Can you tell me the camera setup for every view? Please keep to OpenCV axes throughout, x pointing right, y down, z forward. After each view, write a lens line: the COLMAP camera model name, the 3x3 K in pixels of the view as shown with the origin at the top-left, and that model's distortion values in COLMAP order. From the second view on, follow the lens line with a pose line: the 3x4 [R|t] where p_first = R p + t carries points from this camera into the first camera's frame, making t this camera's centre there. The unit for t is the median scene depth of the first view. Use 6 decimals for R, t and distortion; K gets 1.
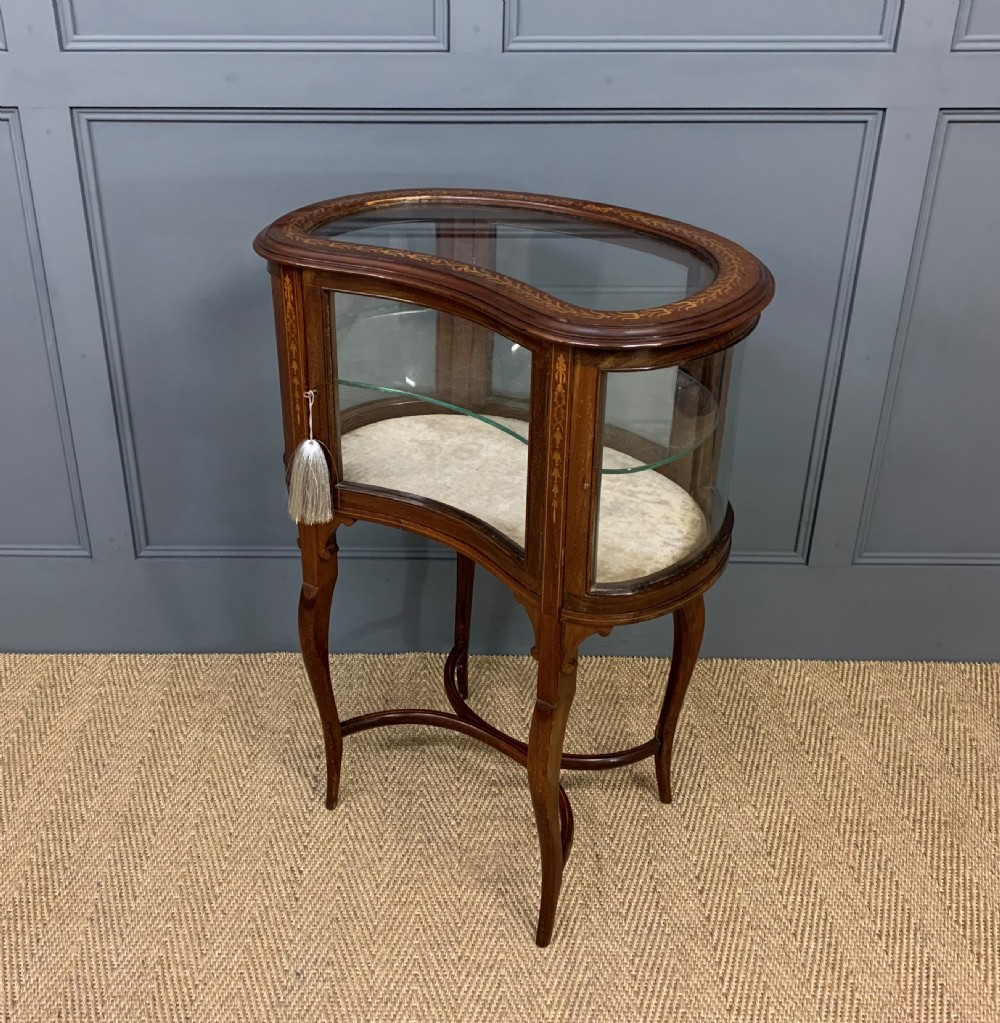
lens RADIAL K [[1185.2, 0, 433.8], [0, 1185.2, 468.9], [0, 0, 1]] dist [0.010991, 0.000000]
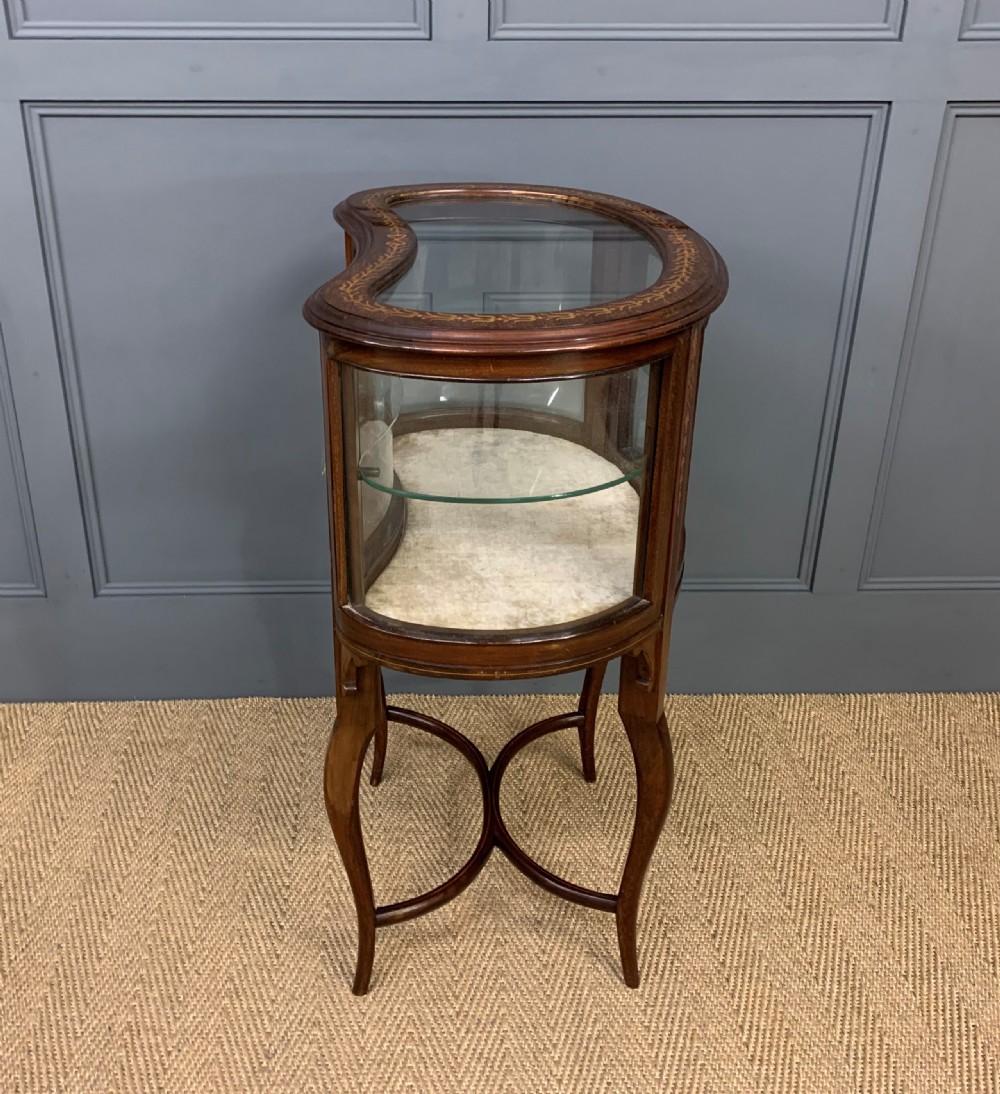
lens RADIAL K [[1216.6, 0, 446.2], [0, 1216.6, 513.8], [0, 0, 1]] dist [0.011535, 0.000000]
pose [[0.999064, -0.013173, 0.041208, -0.018819], [0.013948, 0.999730, -0.018583, 0.038012], [-0.040952, 0.019140, 0.998978, 0.045017]]
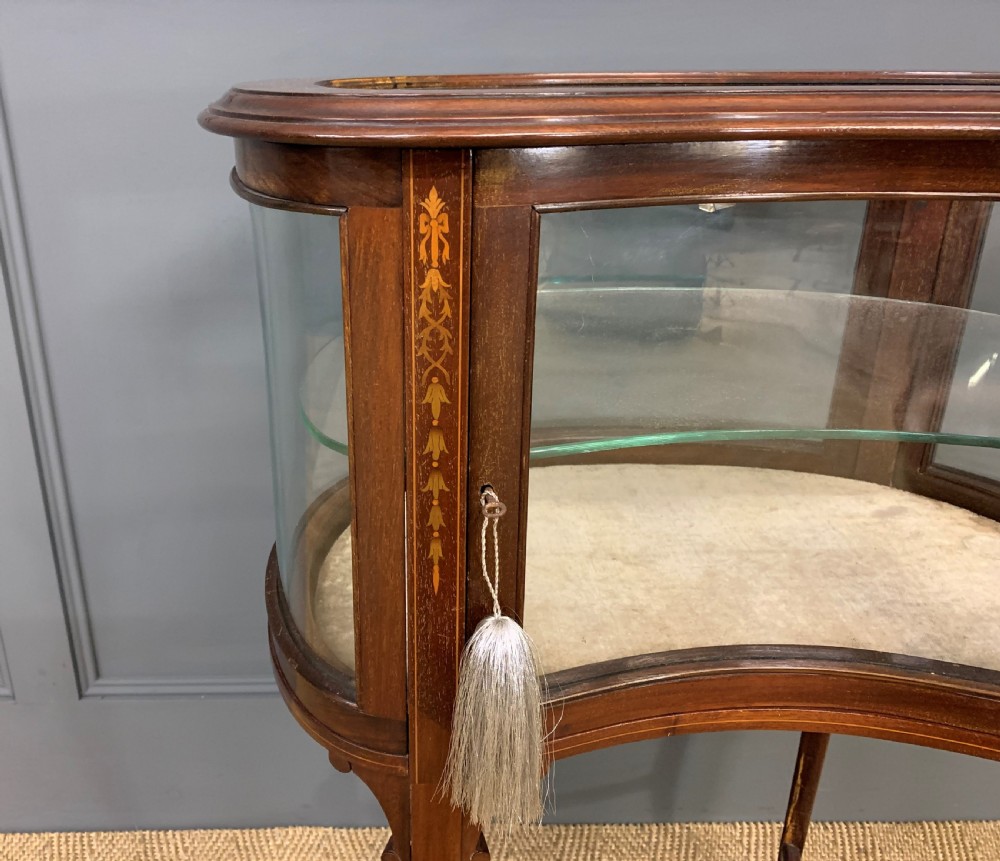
lens RADIAL K [[940.9, 0, 407.6], [0, 940.9, 427.3], [0, 0, 1]] dist [-0.057797, 0.000000]
pose [[0.999636, -0.009649, 0.025195, -0.093807], [0.011753, 0.996334, -0.084742, -0.035432], [-0.024285, 0.085007, 0.996084, 0.550467]]
